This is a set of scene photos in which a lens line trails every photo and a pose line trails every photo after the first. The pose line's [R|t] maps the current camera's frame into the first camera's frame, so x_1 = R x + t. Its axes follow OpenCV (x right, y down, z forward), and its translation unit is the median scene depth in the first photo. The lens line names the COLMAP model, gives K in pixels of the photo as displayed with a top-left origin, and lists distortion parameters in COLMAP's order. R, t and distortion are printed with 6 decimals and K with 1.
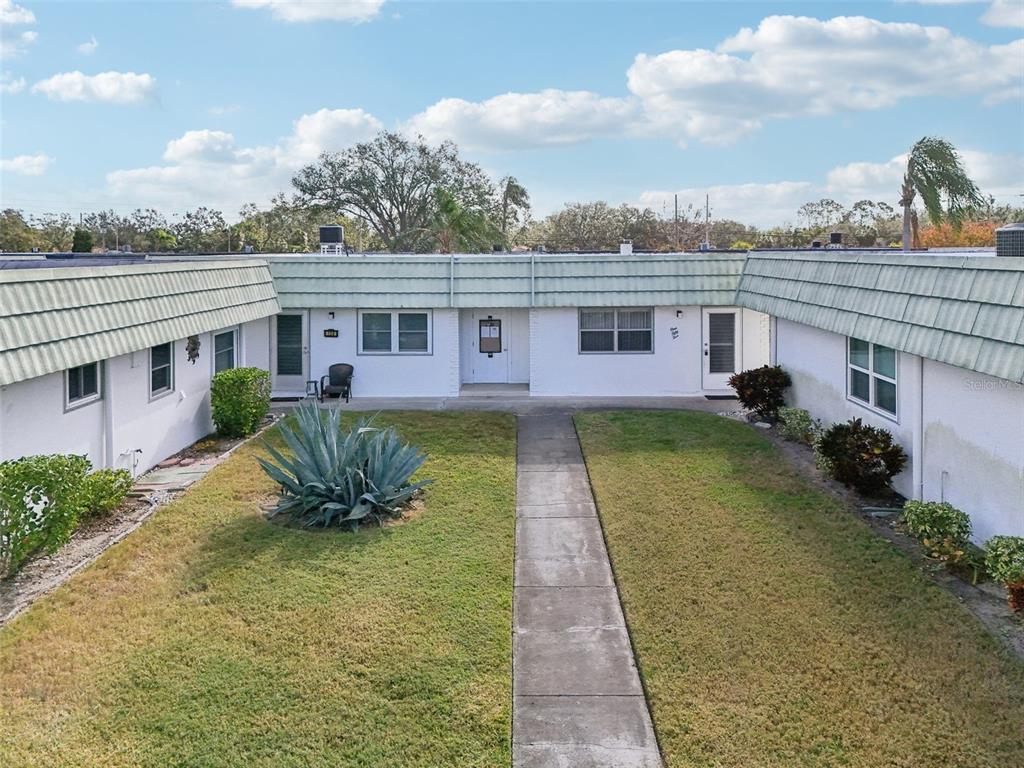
lens RADIAL K [[808.1, 0, 508.0], [0, 808.1, 251.2], [0, 0, 1]] dist [0.044797, -0.000843]
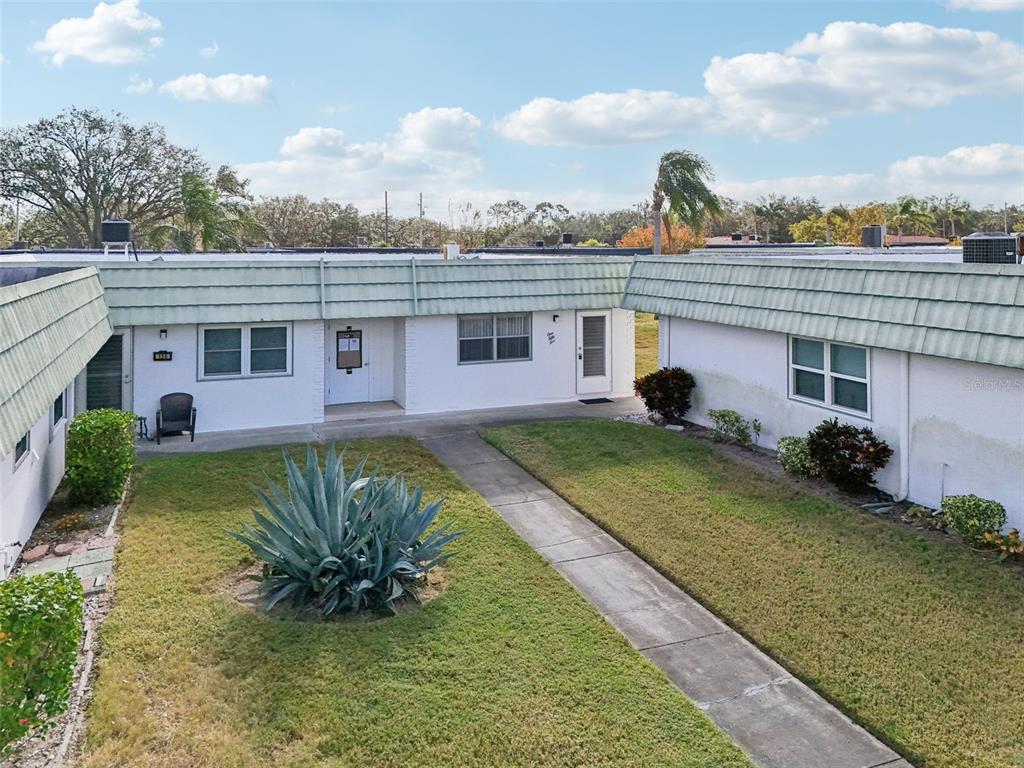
lens RADIAL K [[816.1, 0, 515.5], [0, 816.1, 242.9], [0, 0, 1]] dist [0.037258, -0.011090]
pose [[0.922634, 0.005554, 0.385636, -0.211456], [-0.003034, 0.999970, -0.007141, -0.005583], [-0.385664, 0.005419, 0.922623, 0.115690]]
